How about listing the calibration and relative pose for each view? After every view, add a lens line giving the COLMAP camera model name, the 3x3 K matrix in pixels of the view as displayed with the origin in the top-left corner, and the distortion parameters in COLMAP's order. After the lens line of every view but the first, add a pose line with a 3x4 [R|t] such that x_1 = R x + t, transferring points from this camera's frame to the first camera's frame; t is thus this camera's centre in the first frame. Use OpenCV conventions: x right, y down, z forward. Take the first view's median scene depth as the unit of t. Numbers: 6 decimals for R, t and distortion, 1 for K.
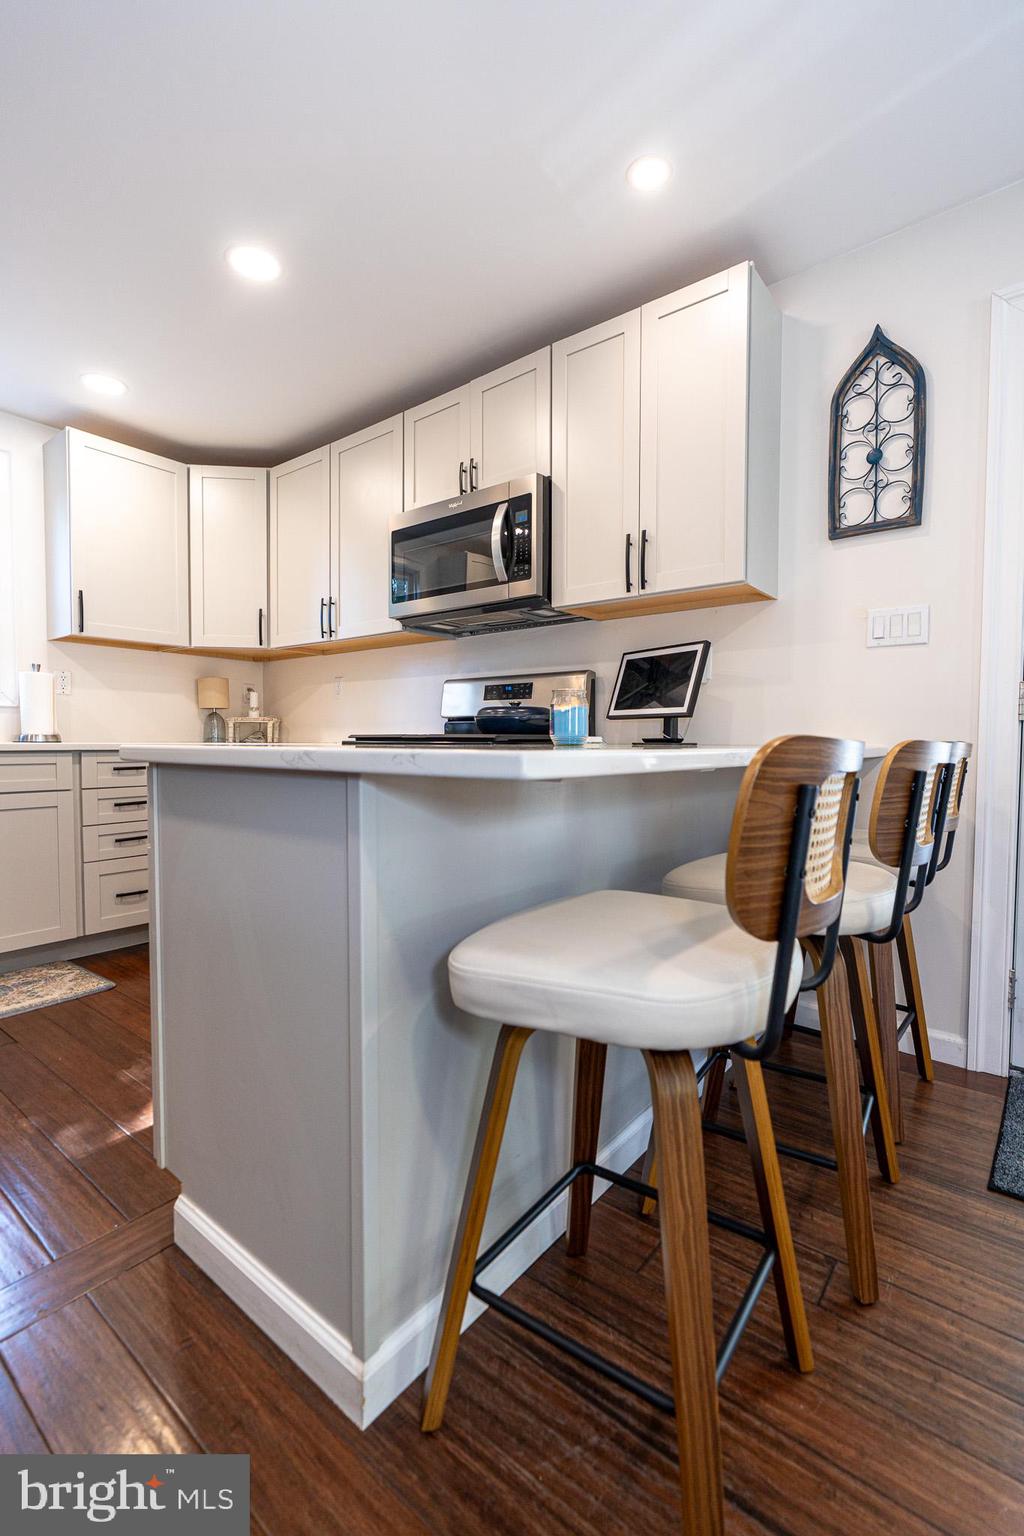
lens RADIAL K [[689.4, 0, 512.3], [0, 689.4, 767.5], [0, 0, 1]] dist [-0.008070, 0.003153]
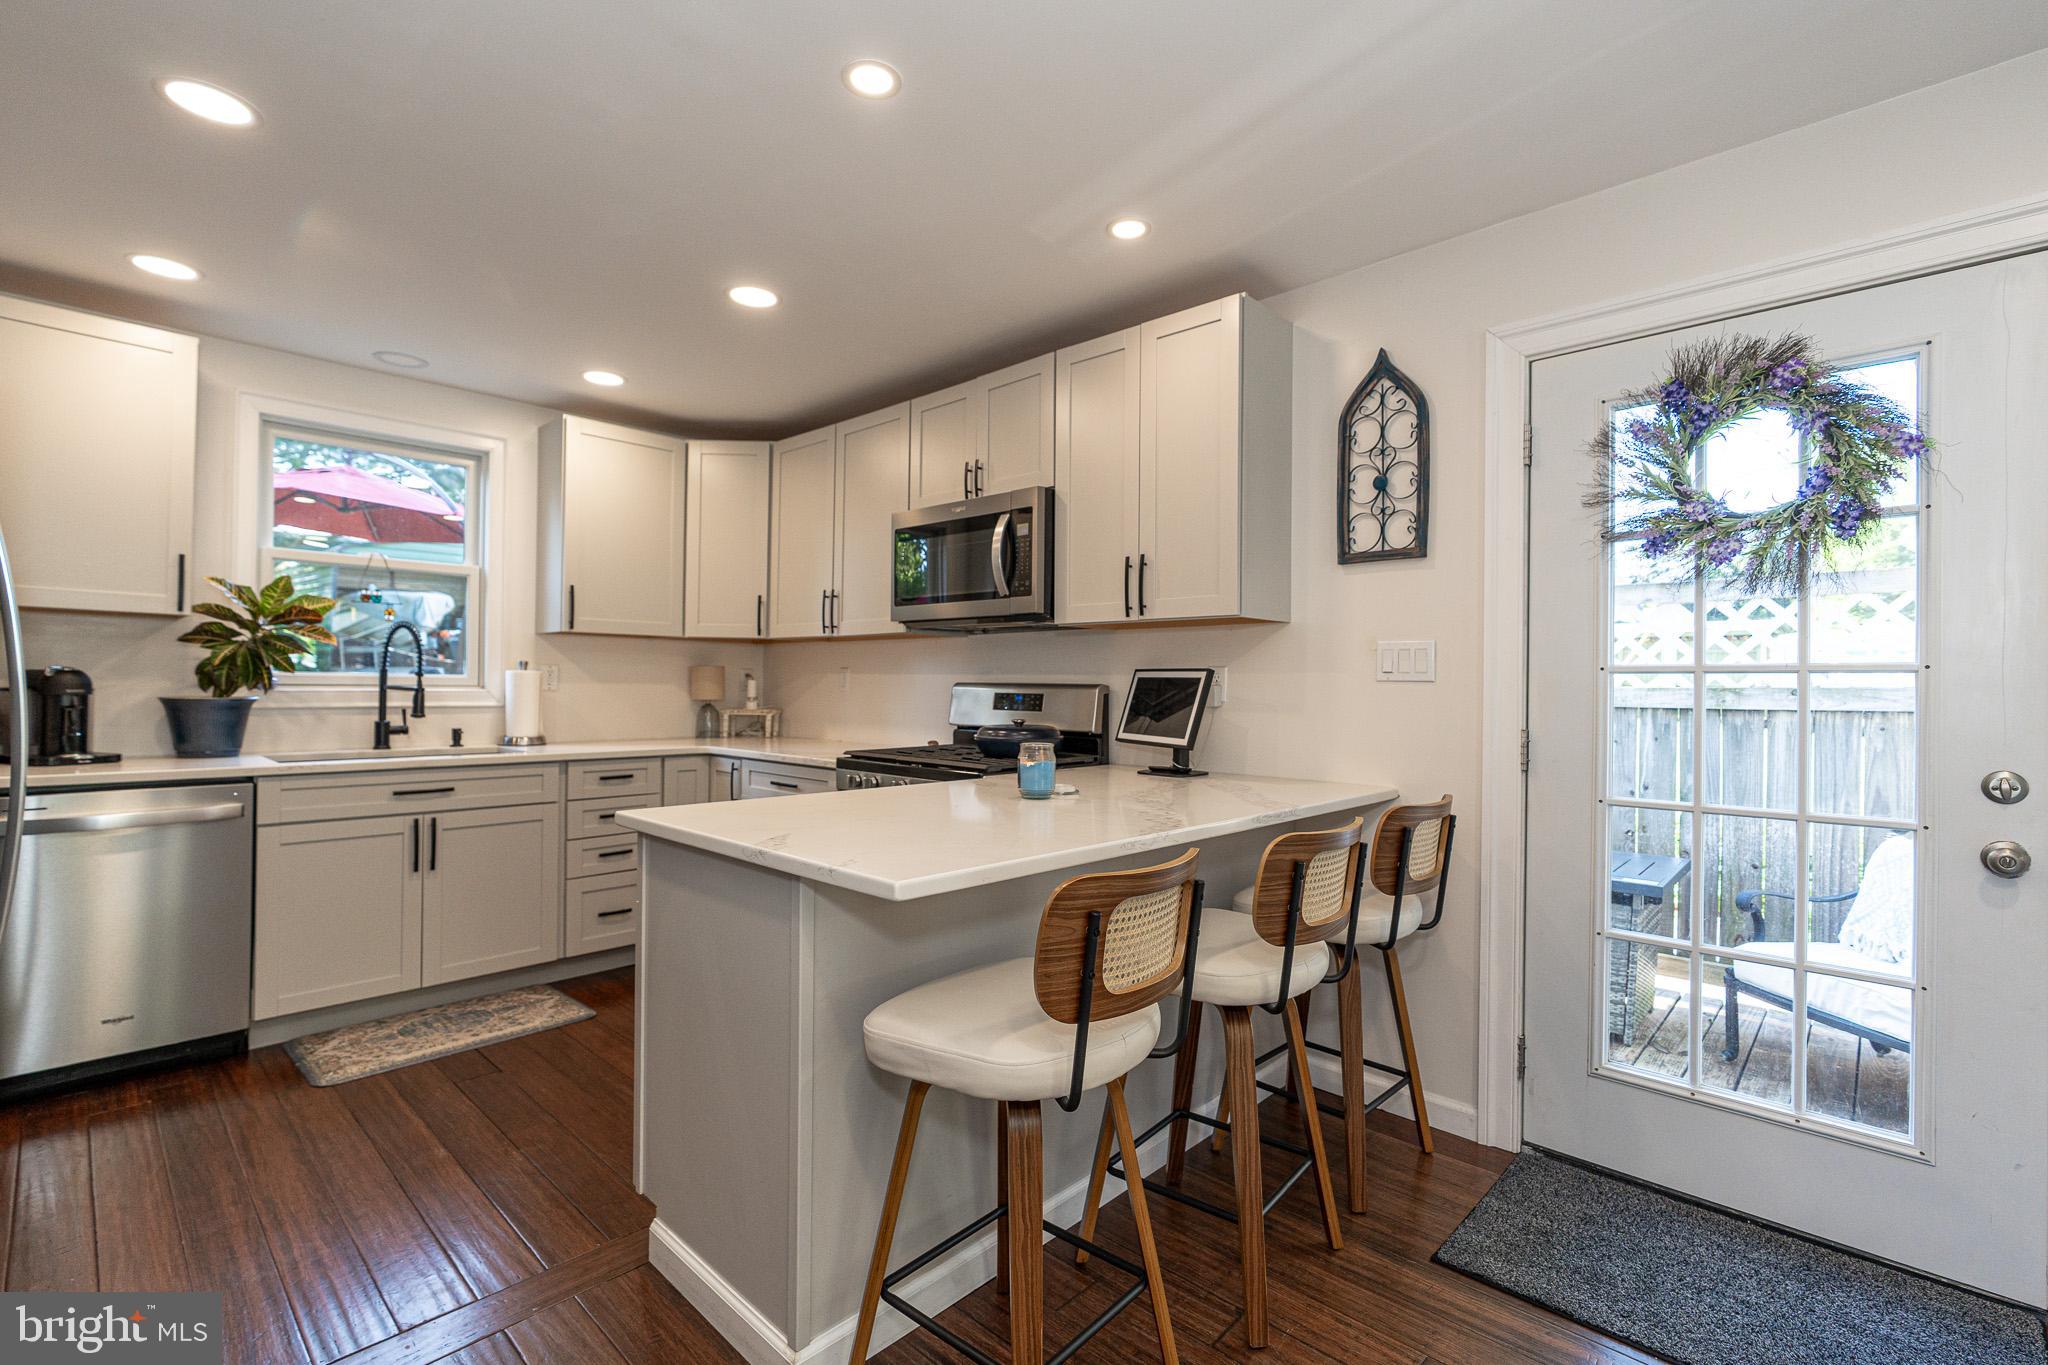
lens RADIAL K [[919.2, 0, 1027.7], [0, 919.2, 678.3], [0, 0, 1]] dist [-0.008070, 0.003153]
pose [[0.996738, 0.006588, -0.080436, 0.155854], [-0.010294, 0.998900, -0.045751, -0.128177], [0.080047, 0.046429, 0.995709, -0.317122]]
